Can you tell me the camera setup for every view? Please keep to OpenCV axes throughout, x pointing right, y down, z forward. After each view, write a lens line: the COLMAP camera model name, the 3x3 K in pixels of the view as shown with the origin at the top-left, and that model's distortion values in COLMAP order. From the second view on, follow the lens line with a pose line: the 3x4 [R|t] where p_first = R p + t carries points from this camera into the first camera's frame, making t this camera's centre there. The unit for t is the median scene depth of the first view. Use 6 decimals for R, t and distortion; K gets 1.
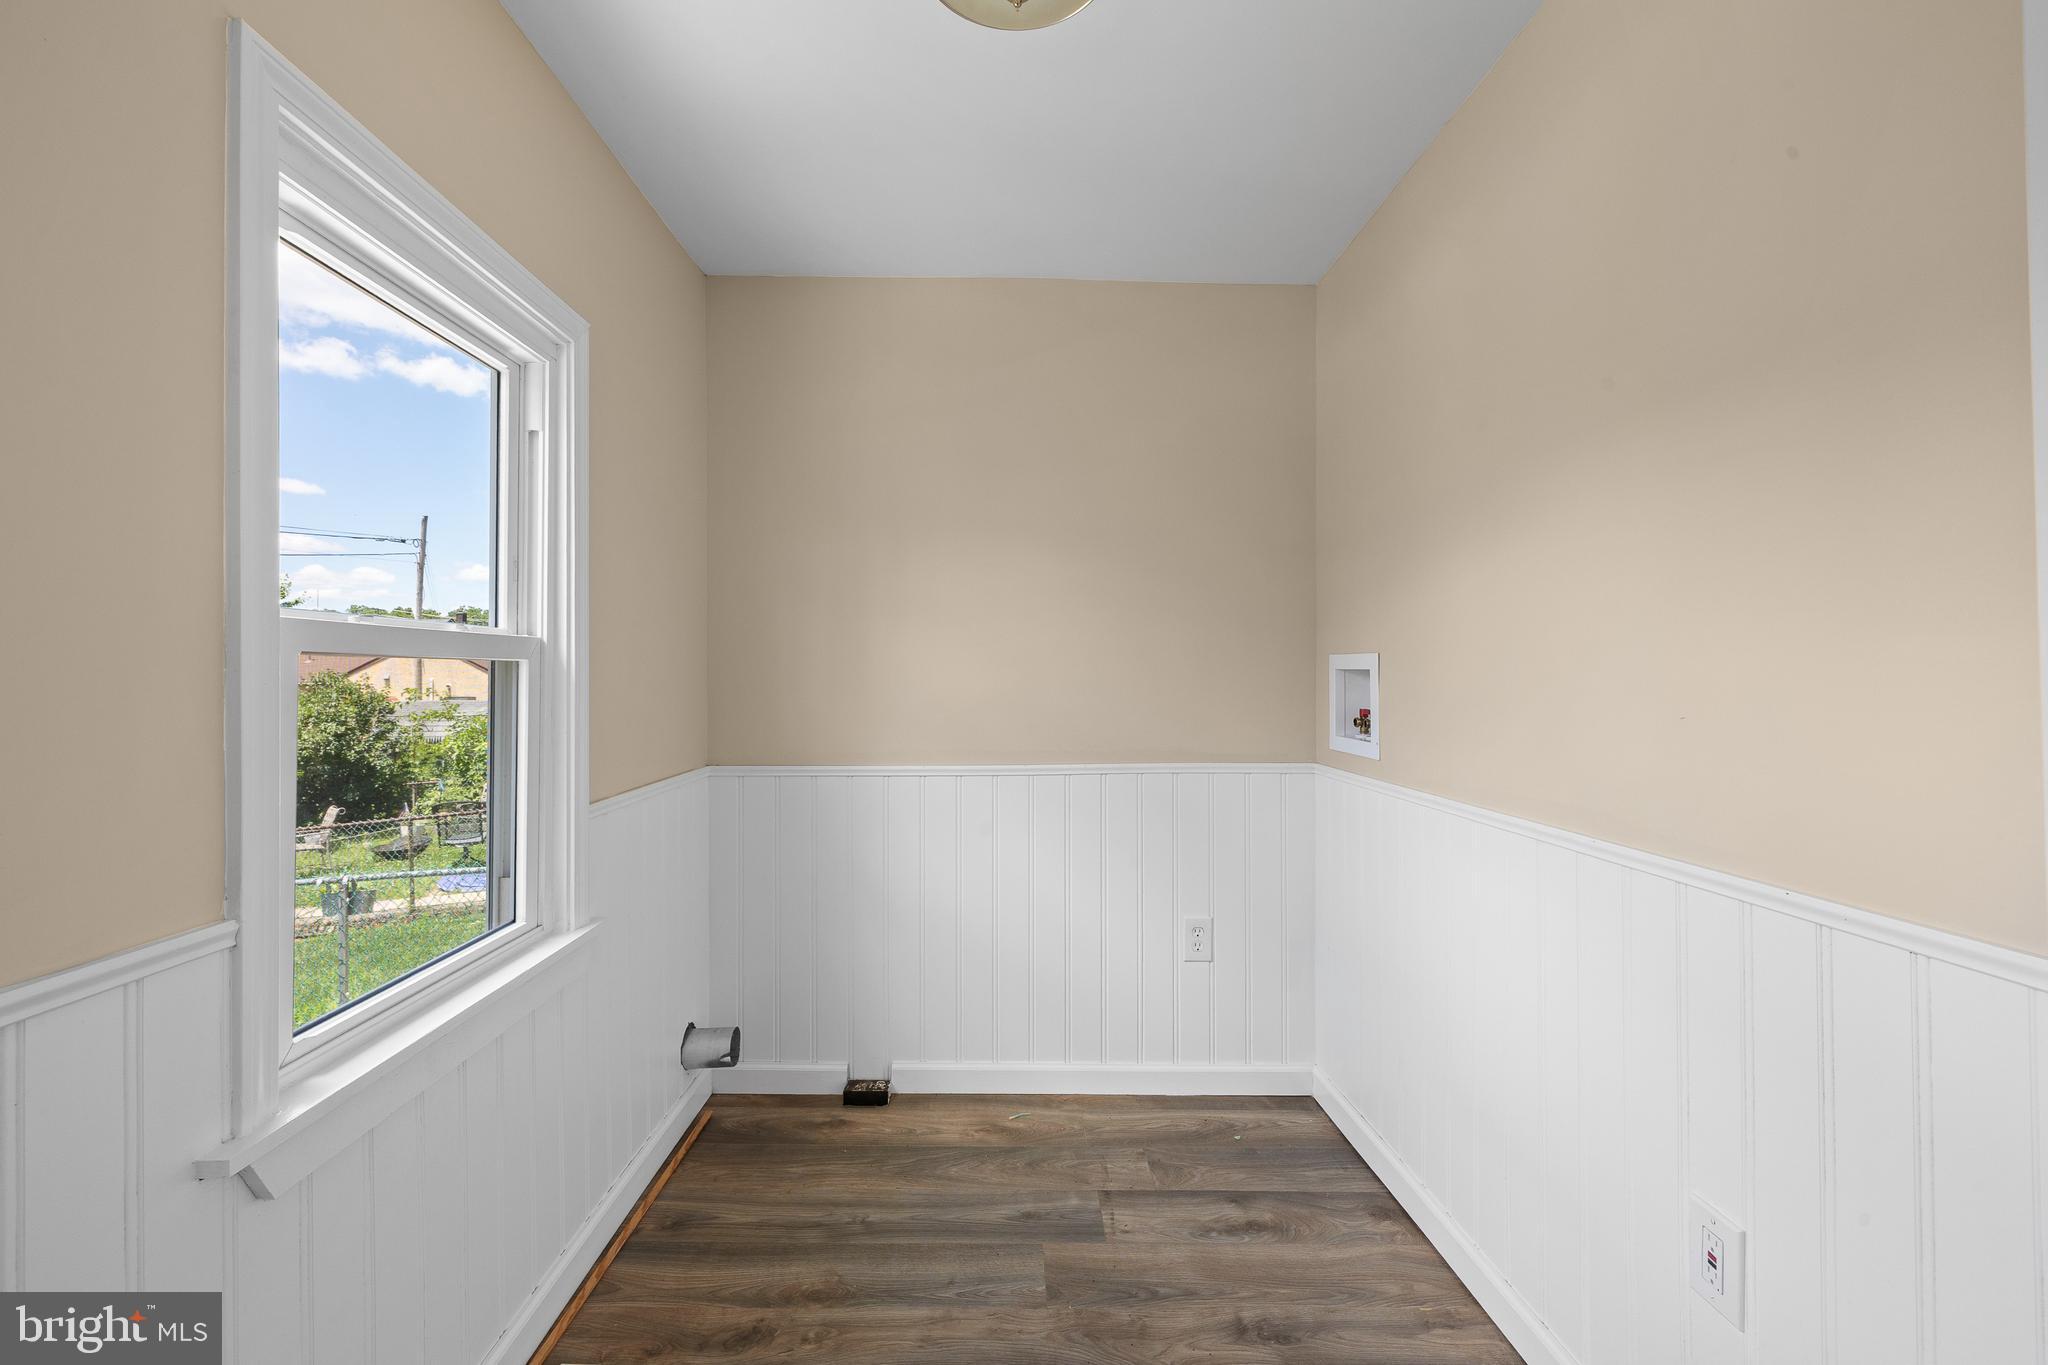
lens RADIAL K [[881.6, 0, 1012.4], [0, 881.6, 661.6], [0, 0, 1]] dist [0.000230, -0.000023]
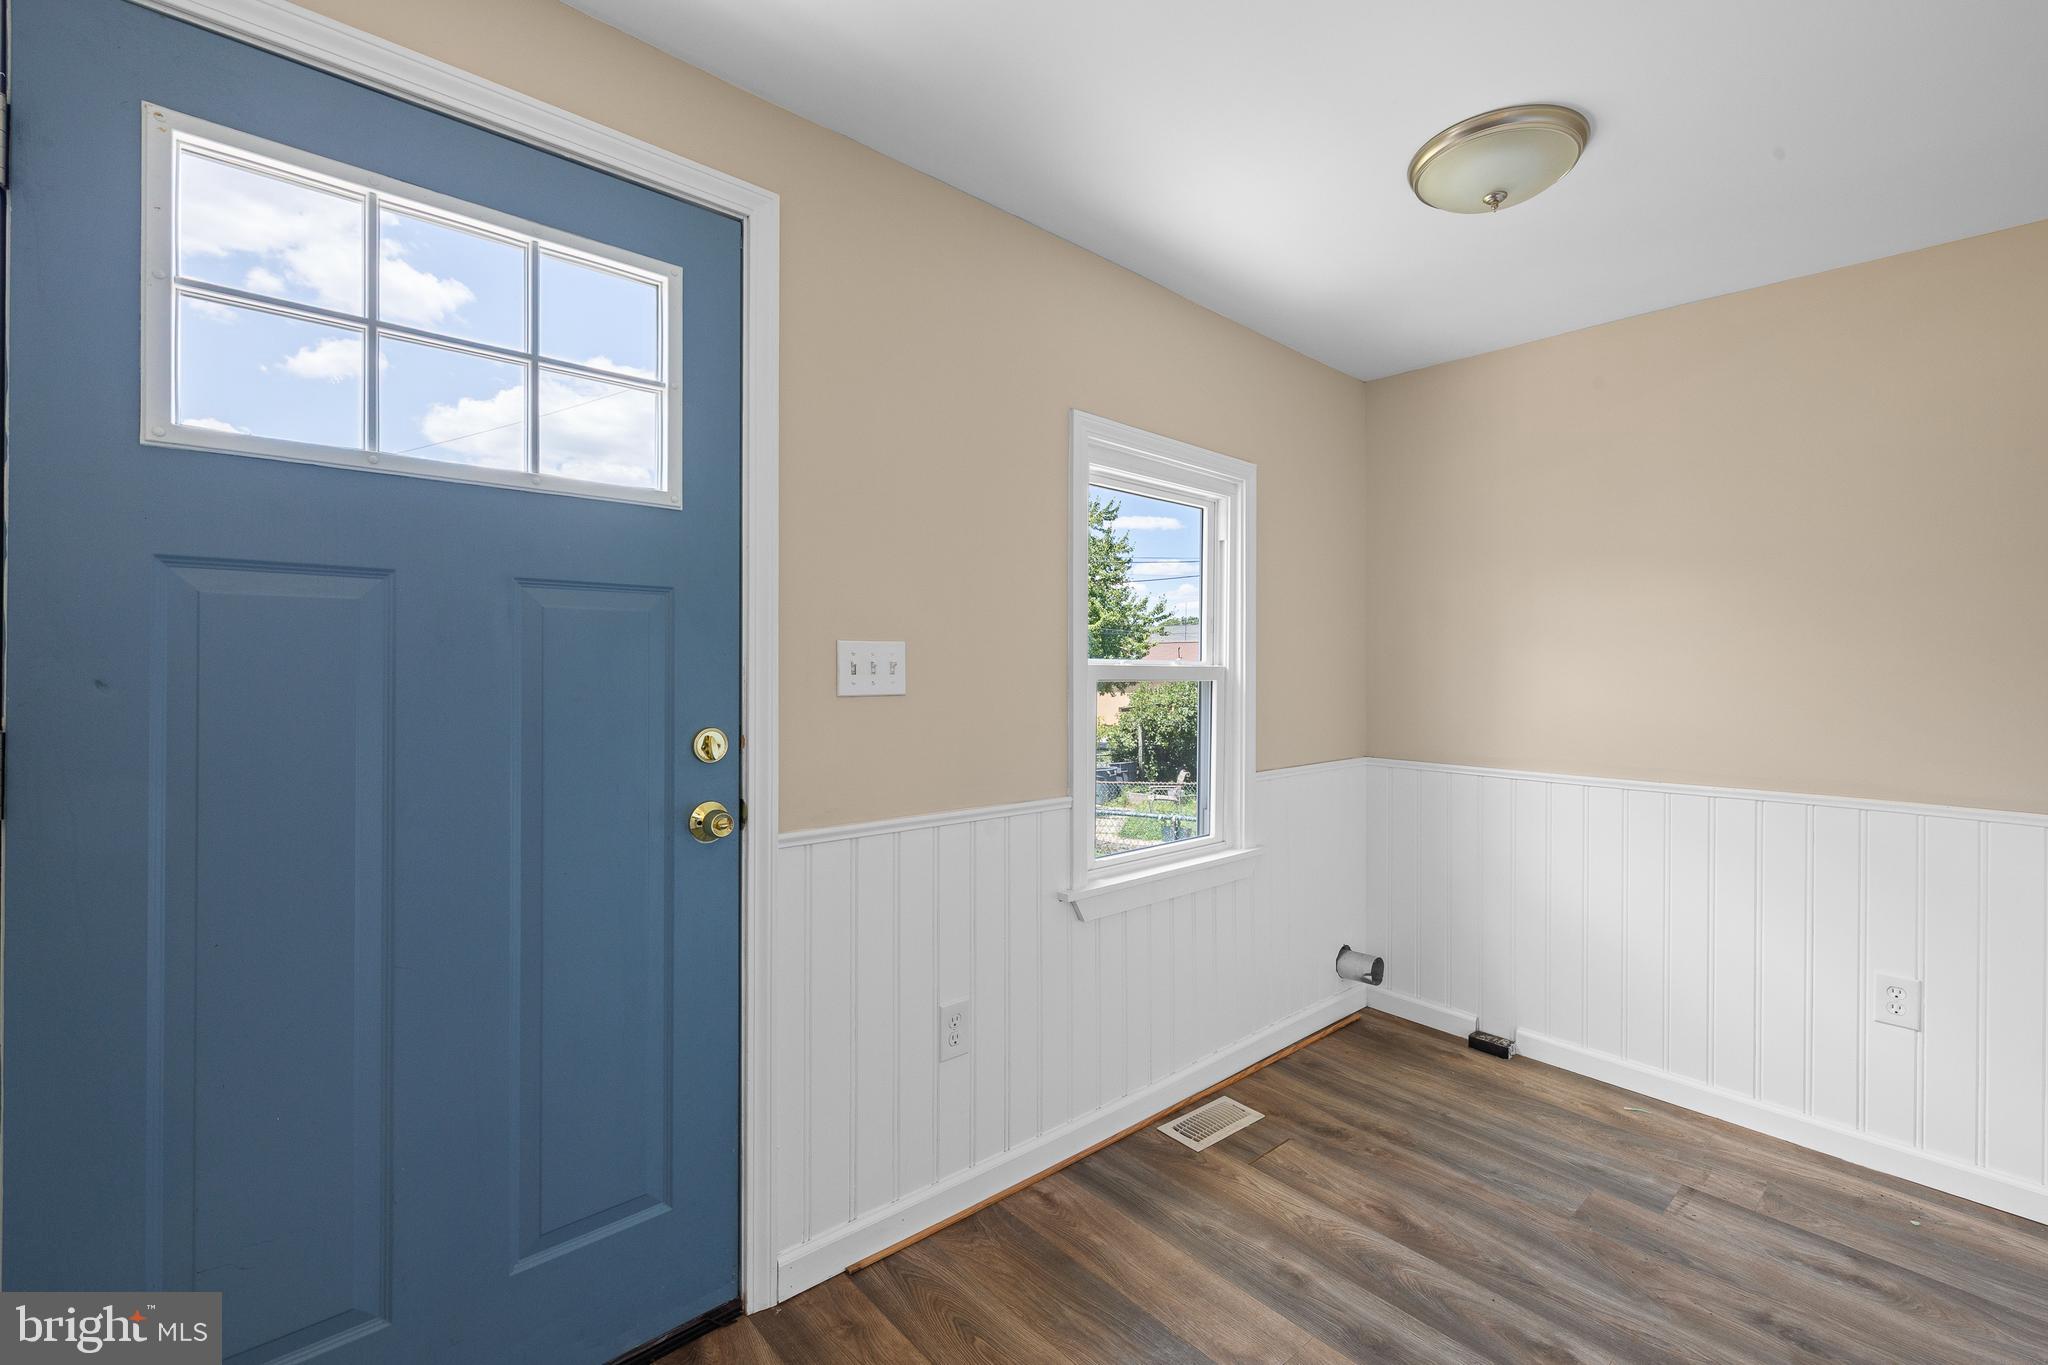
lens RADIAL K [[881.6, 0, 1020.1], [0, 881.6, 678.9], [0, 0, 1]] dist [0.000230, -0.000023]
pose [[0.654250, 0.018503, -0.756052, 0.356417], [0.000213, 0.999696, 0.024651, -0.035431], [0.756279, -0.016289, 0.654047, -0.282616]]
